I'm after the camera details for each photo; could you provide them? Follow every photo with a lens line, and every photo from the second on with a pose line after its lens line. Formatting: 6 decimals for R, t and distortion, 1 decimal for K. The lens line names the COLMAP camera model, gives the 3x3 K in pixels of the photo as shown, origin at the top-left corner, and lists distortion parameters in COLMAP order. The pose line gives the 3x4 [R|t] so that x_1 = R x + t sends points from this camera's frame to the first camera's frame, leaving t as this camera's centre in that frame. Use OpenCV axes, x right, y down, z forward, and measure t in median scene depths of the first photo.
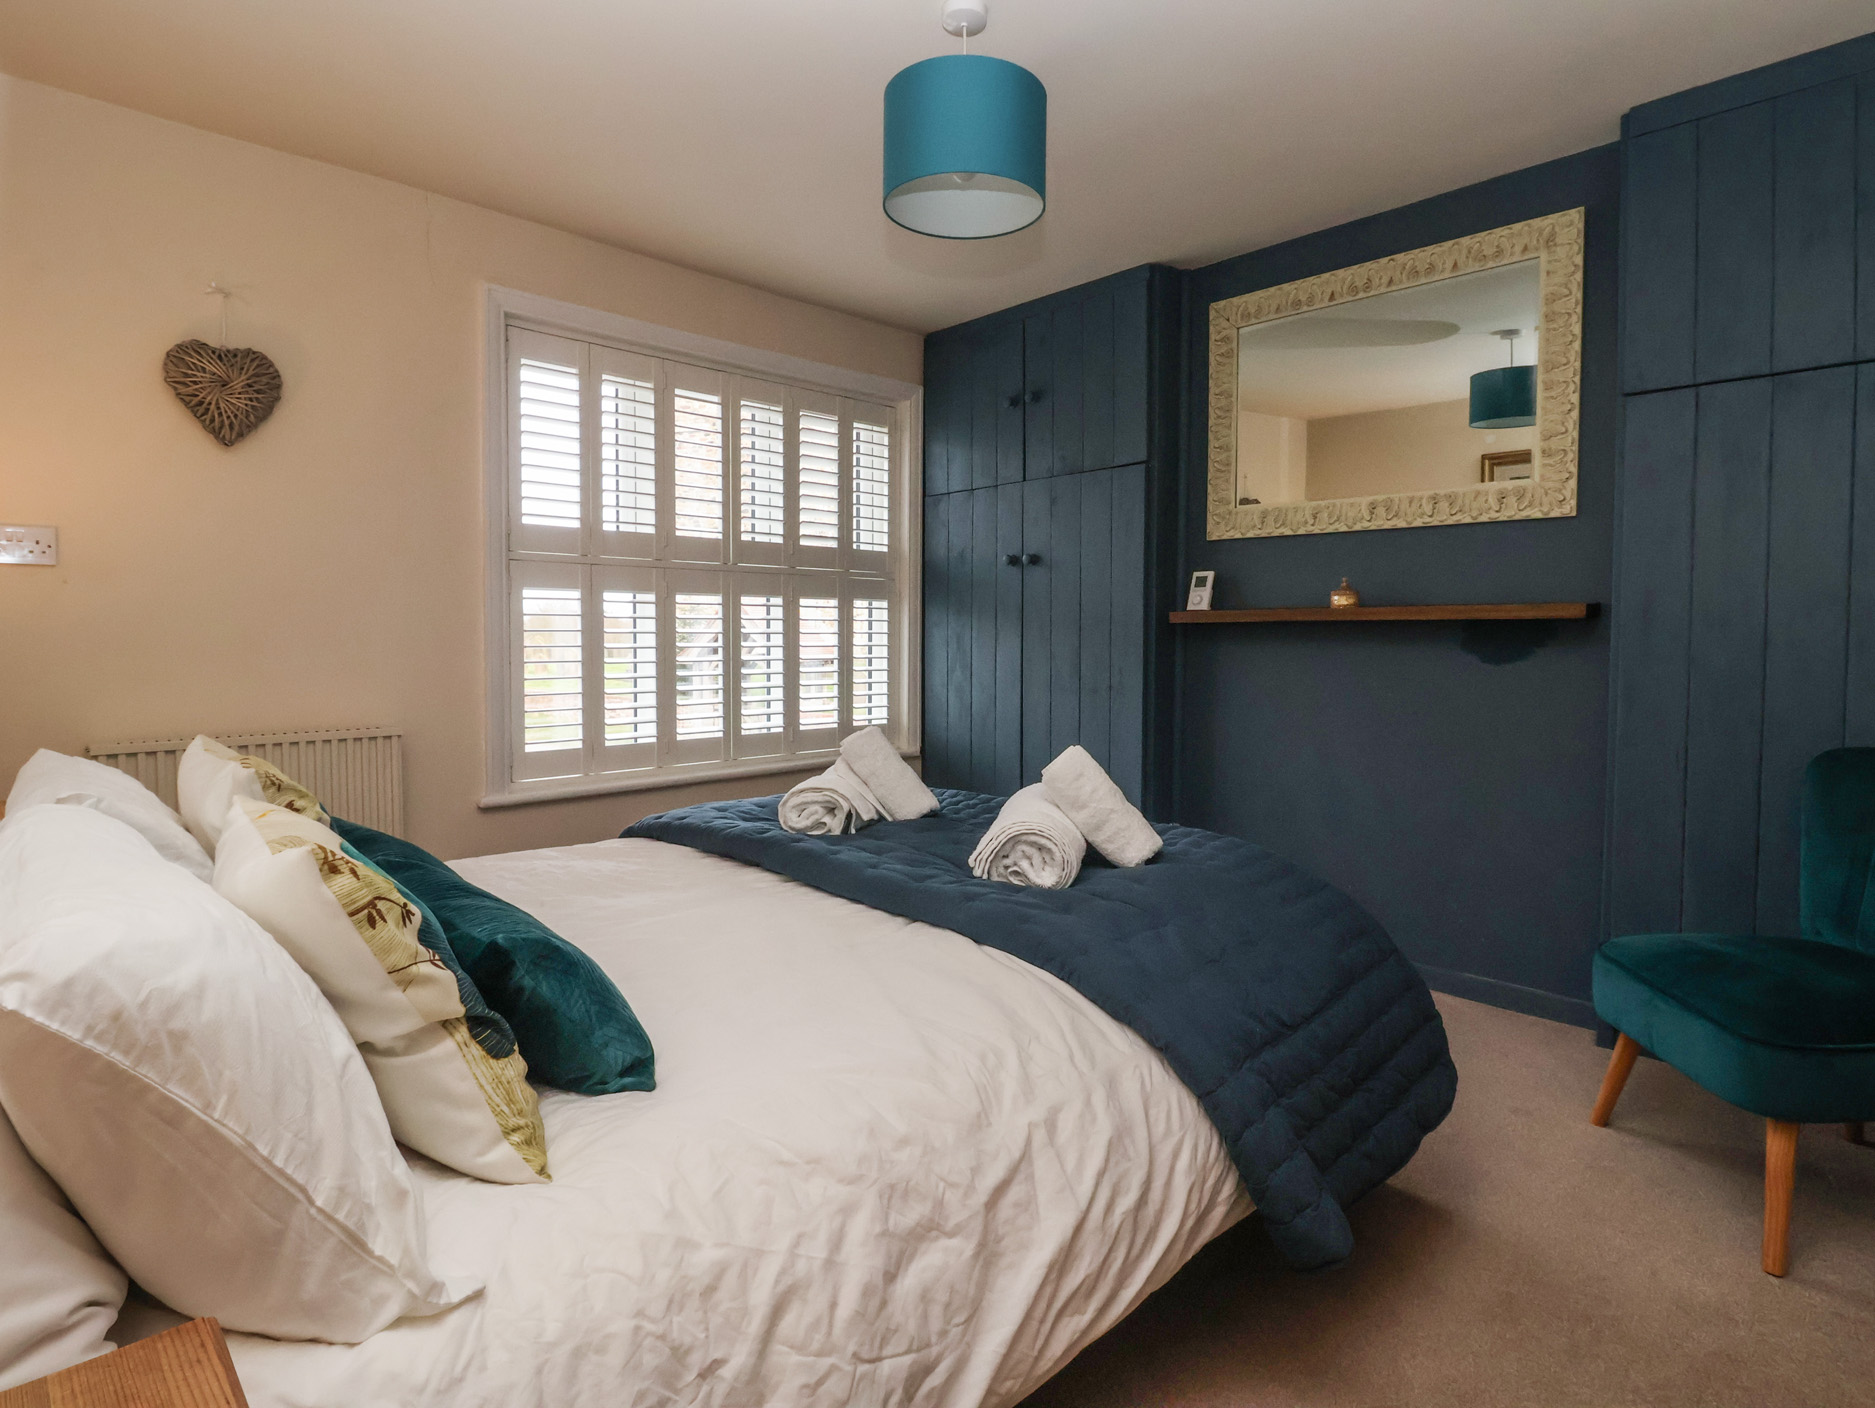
lens RADIAL K [[988.6, 0, 942.2], [0, 988.6, 673.2], [0, 0, 1]] dist [0.004881, -0.014381]
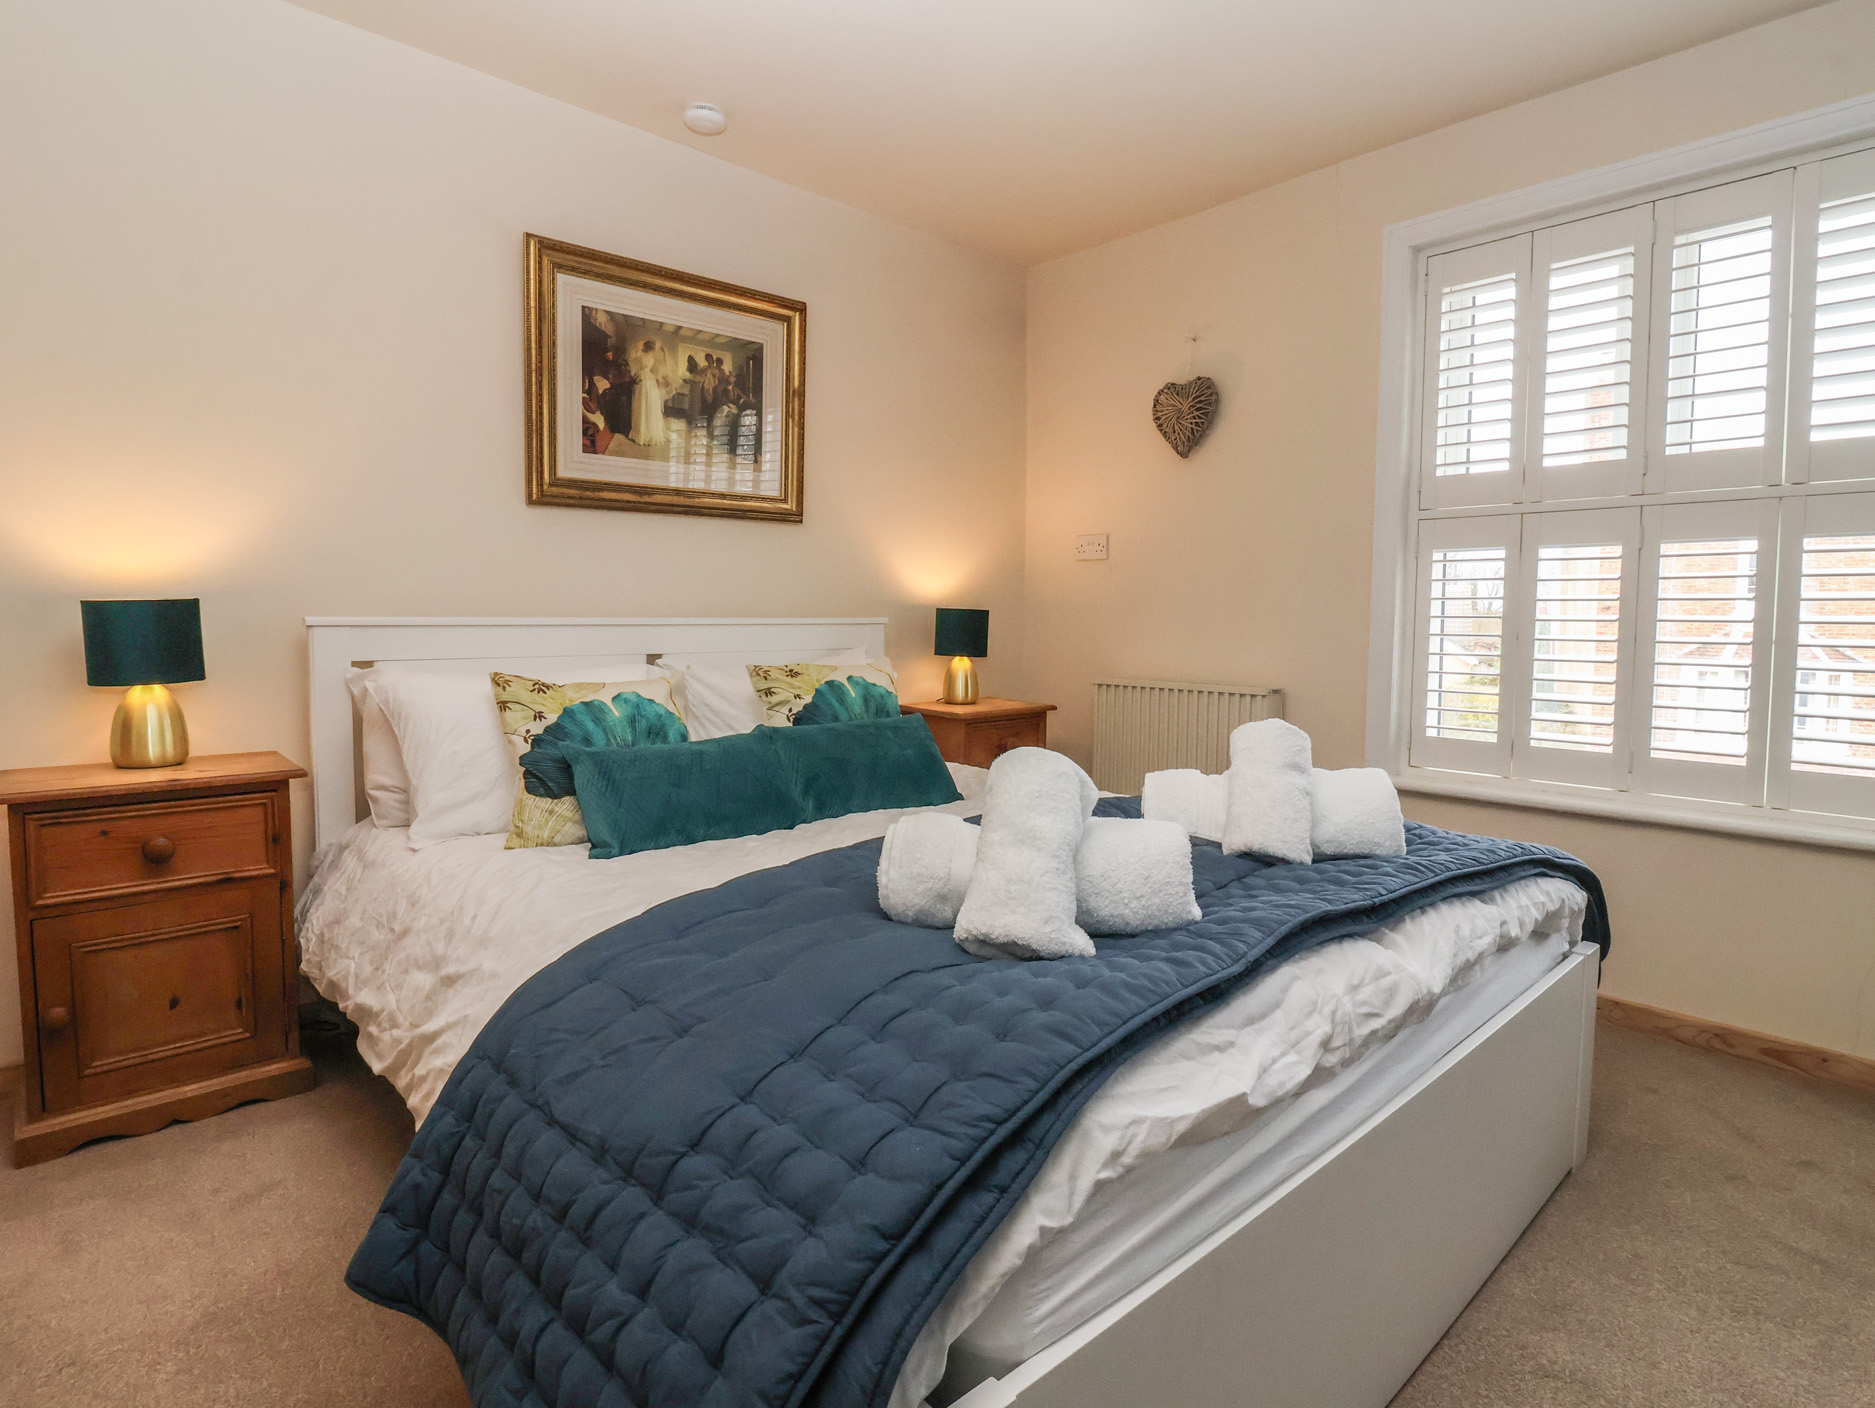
lens RADIAL K [[988.6, 0, 942.2], [0, 988.6, 673.2], [0, 0, 1]] dist [0.004881, -0.014381]
pose [[-0.038784, 0.066973, -0.997001, 0.425139], [-0.037498, 0.996951, 0.068429, -0.017988], [0.998544, 0.040040, -0.036155, 0.523090]]
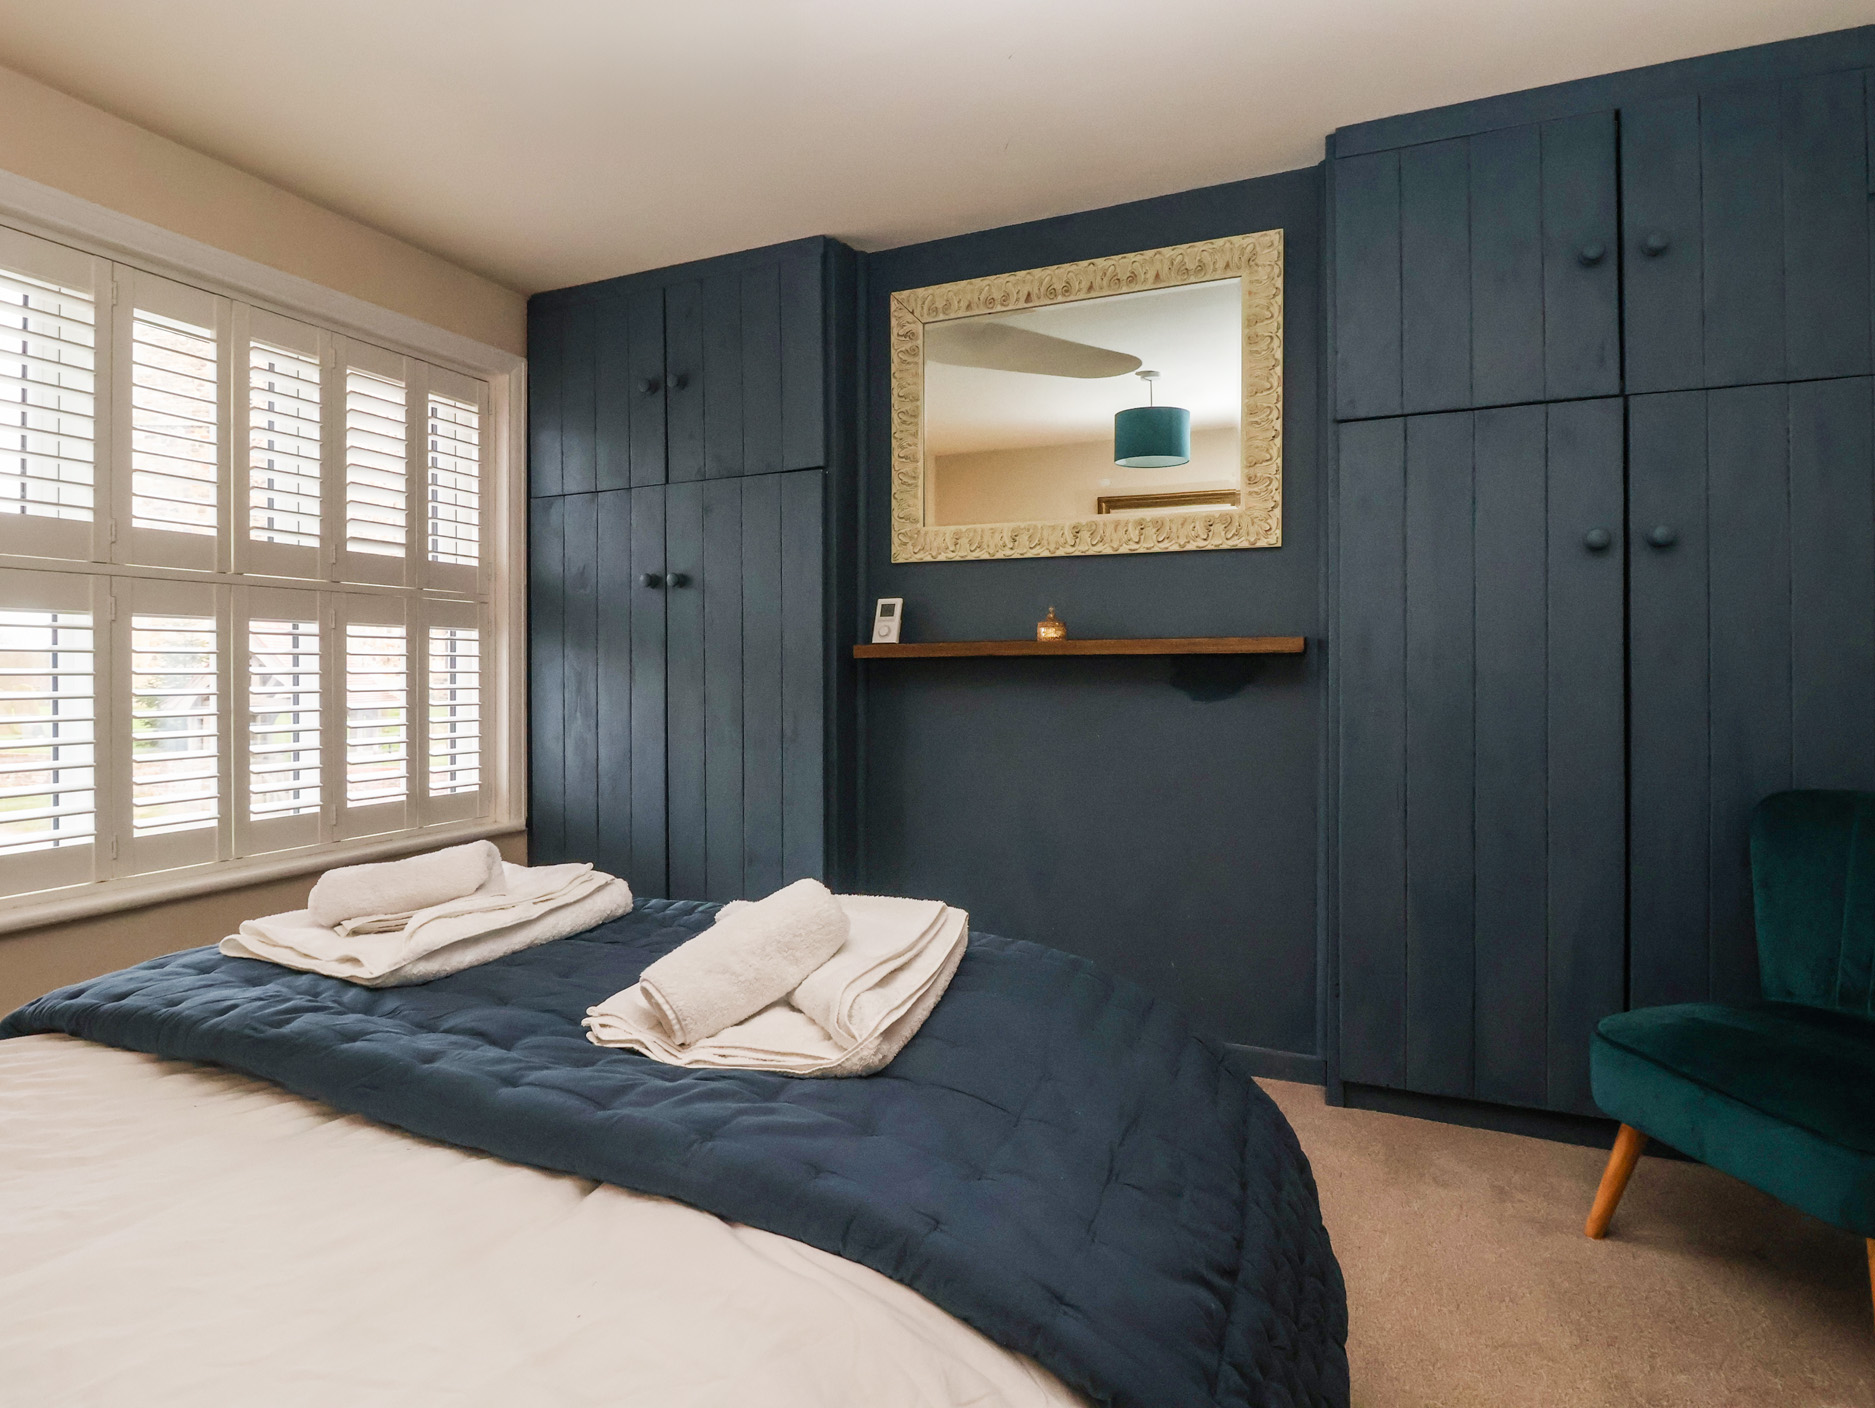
lens RADIAL K [[988.6, 0, 942.2], [0, 988.6, 673.2], [0, 0, 1]] dist [0.004881, -0.014381]
pose [[0.919394, -0.006840, 0.393278, -0.030396], [0.021274, 0.999250, -0.032355, -0.008436], [-0.392761, 0.038113, 0.918850, 0.179372]]
